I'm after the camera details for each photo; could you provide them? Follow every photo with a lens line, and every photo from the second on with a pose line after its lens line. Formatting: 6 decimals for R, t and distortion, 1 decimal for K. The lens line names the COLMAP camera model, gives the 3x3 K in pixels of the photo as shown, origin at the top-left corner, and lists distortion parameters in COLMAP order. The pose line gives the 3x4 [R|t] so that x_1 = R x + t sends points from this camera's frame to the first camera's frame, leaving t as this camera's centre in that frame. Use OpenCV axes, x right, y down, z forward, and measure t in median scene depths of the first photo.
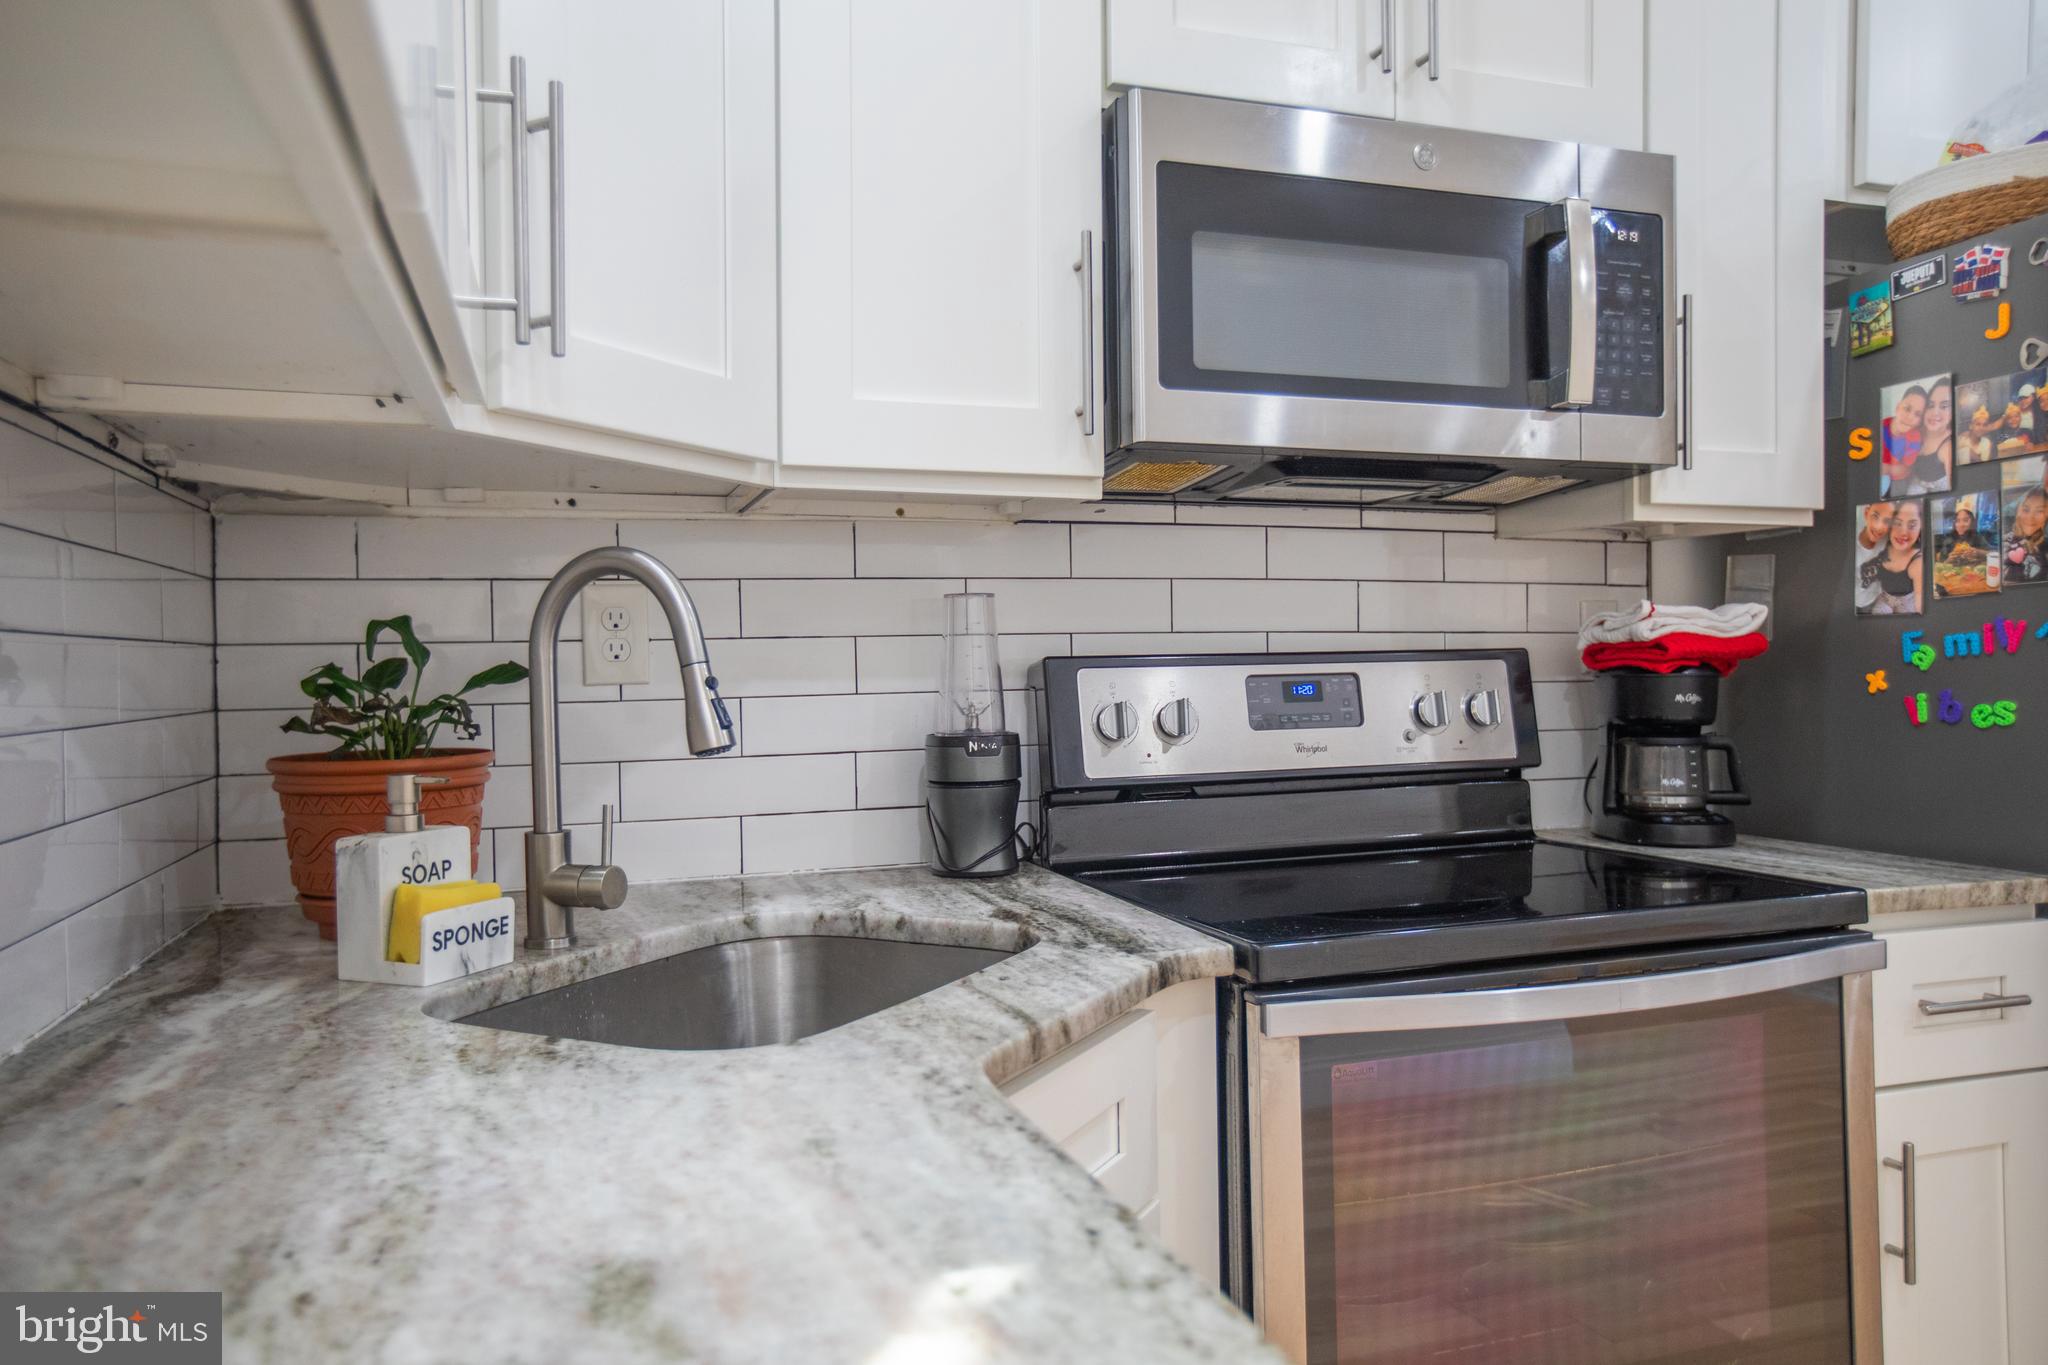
lens RADIAL K [[1470.0, 0, 1025.5], [0, 1470.0, 675.0], [0, 0, 1]] dist [0.004684, 0.015055]
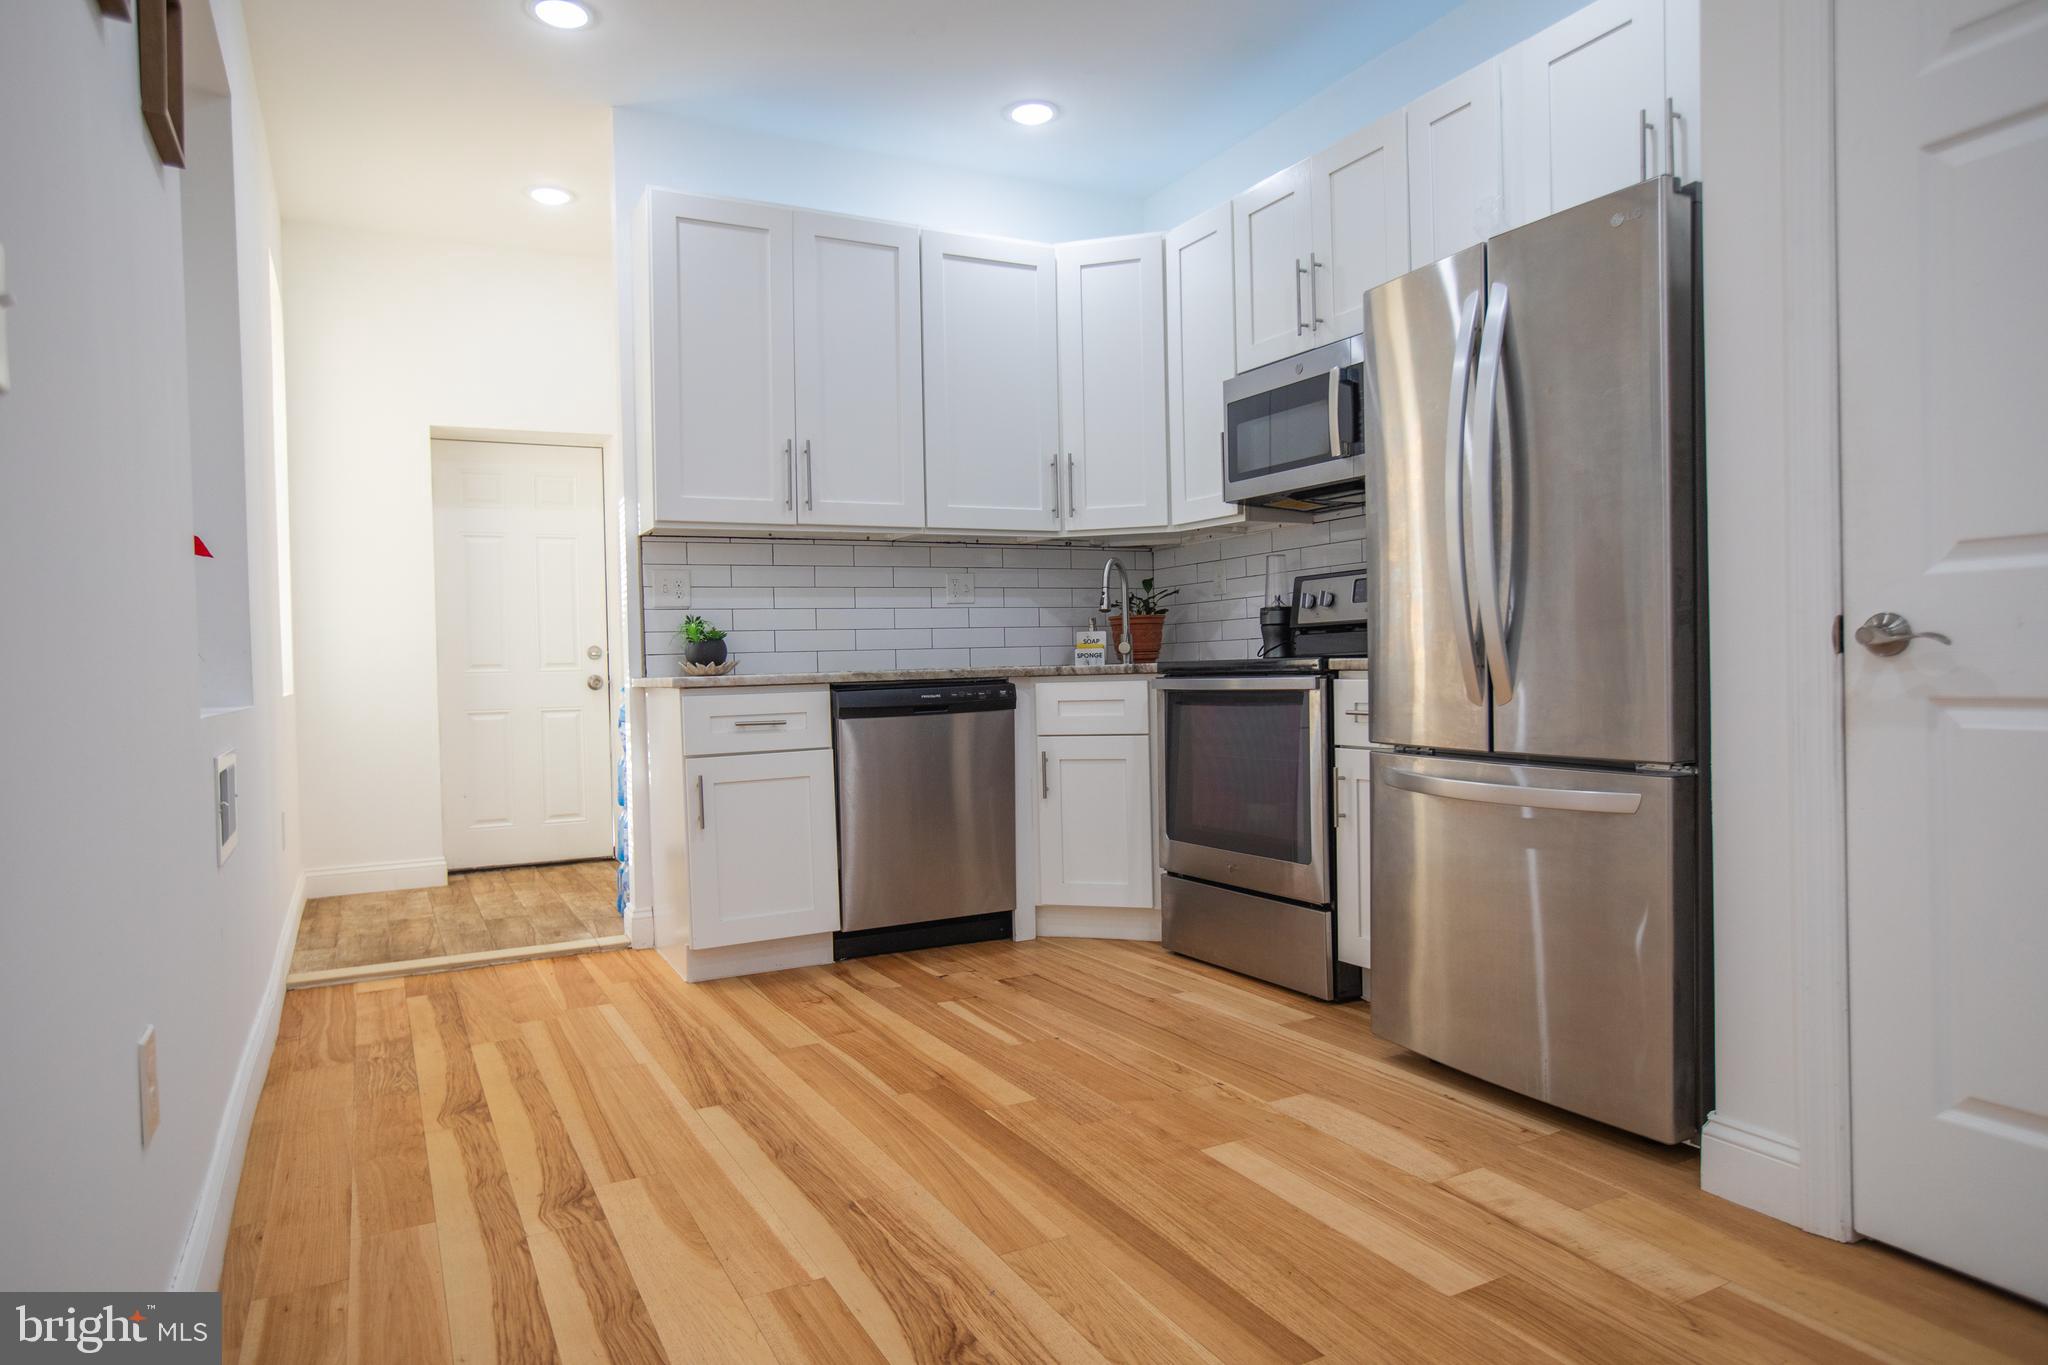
lens RADIAL K [[1262.0, 0, 1031.4], [0, 1262.0, 689.8], [0, 0, 1]] dist [-0.027825, 0.008216]
pose [[0.159395, 0.031958, -0.986697, 2.104823], [0.023195, 0.999079, 0.036106, 0.094040], [0.986942, -0.028642, 0.158507, 0.183668]]
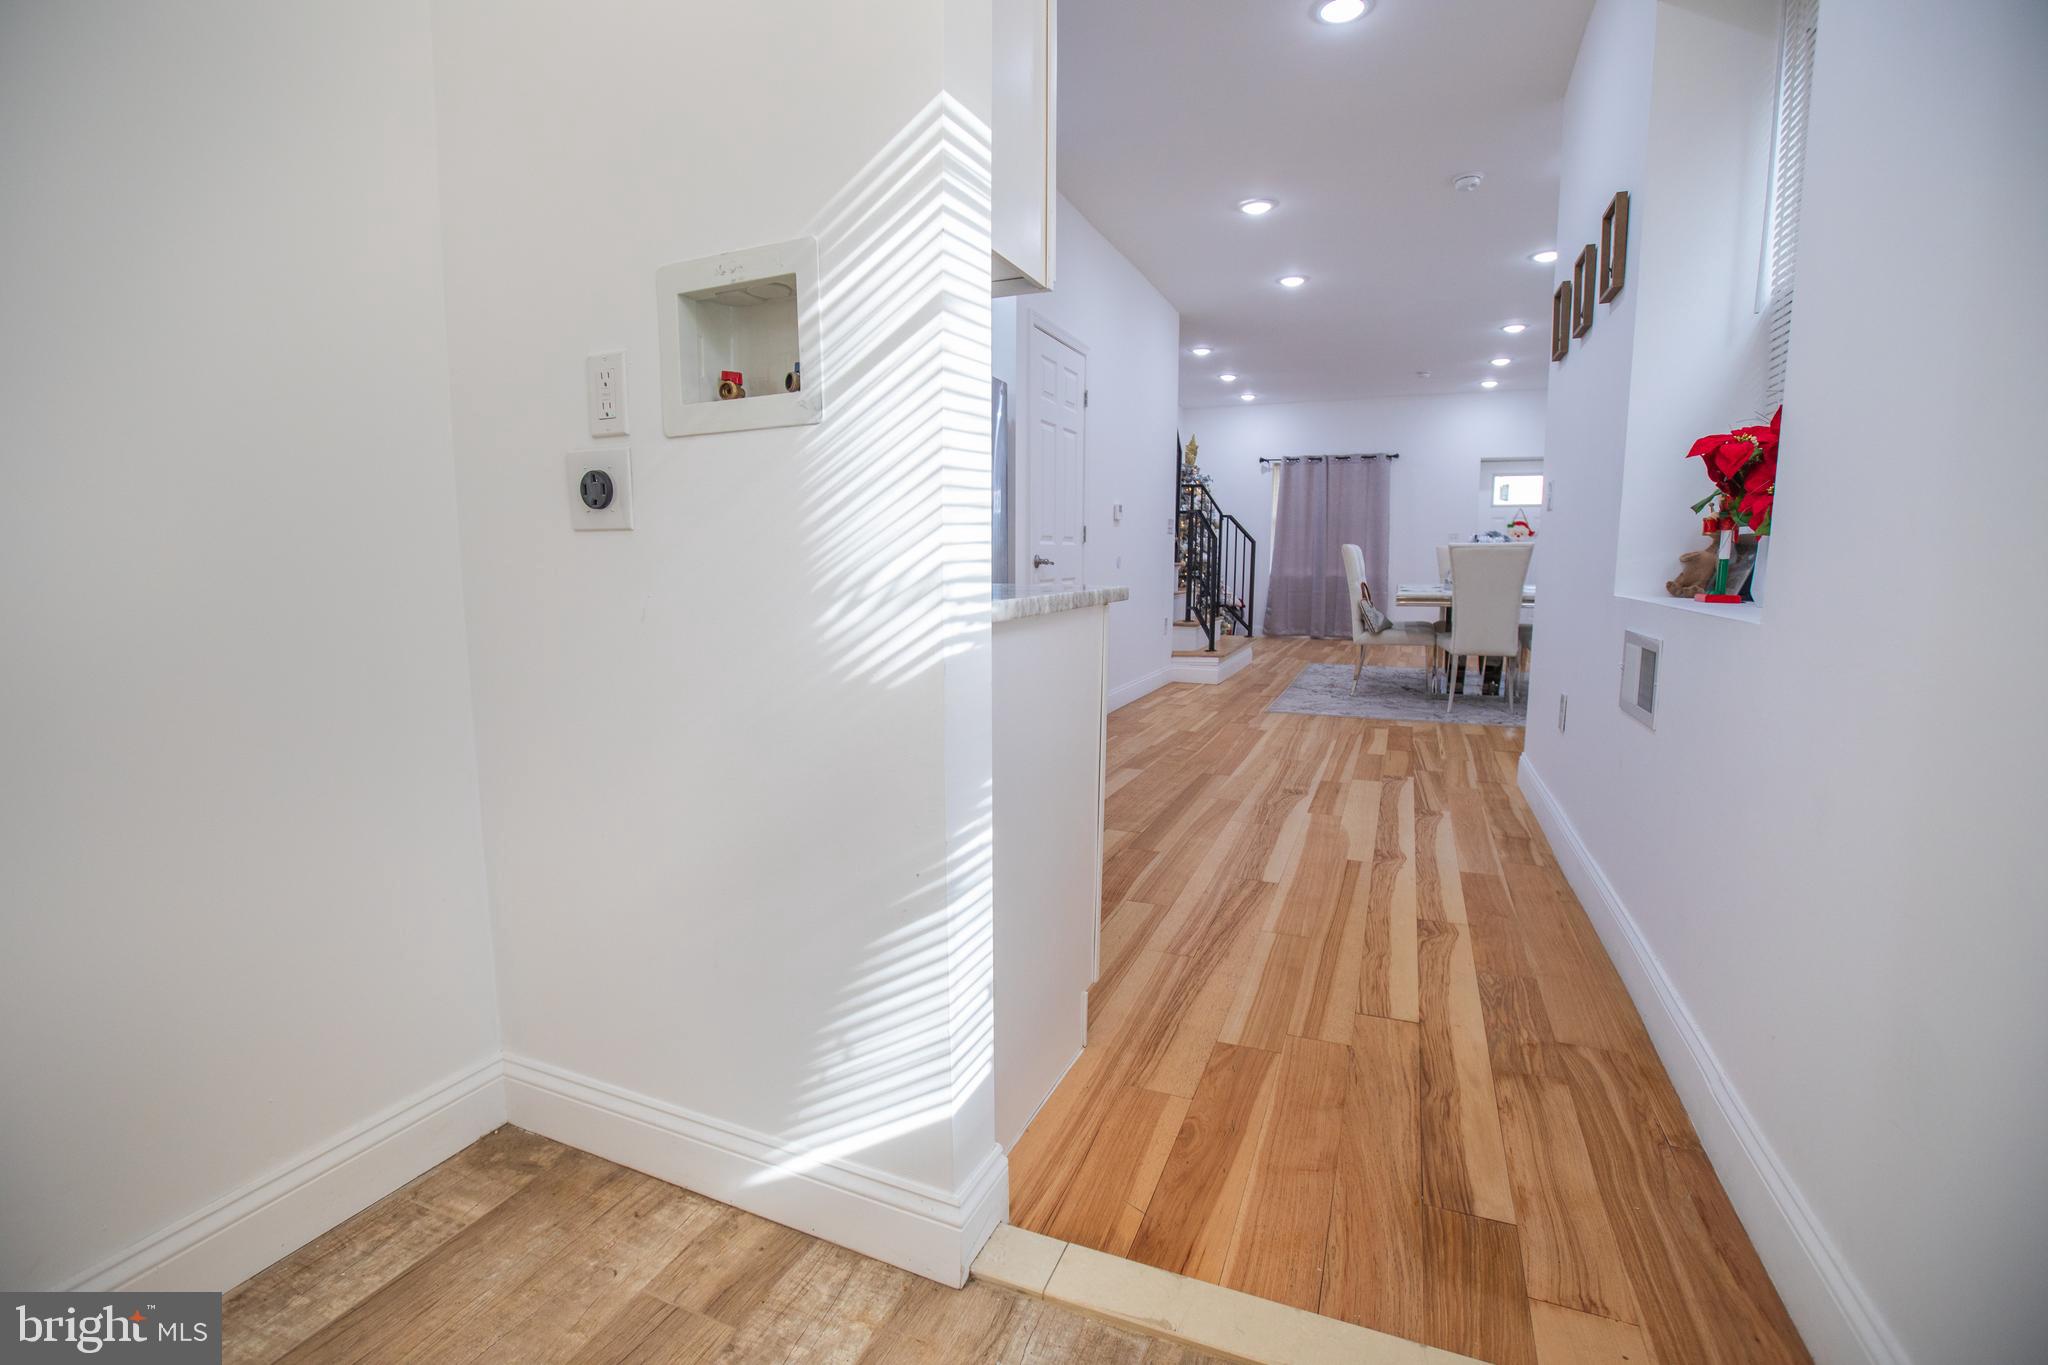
lens RADIAL K [[938.5, 0, 1020.4], [0, 938.5, 683.9], [0, 0, 1]] dist [-0.046555, 0.017034]
pose [[0.657239, -0.084194, 0.748965, -0.644724], [-0.015164, 0.992063, 0.124828, 0.110699], [-0.753530, -0.093399, 0.650745, -0.594882]]
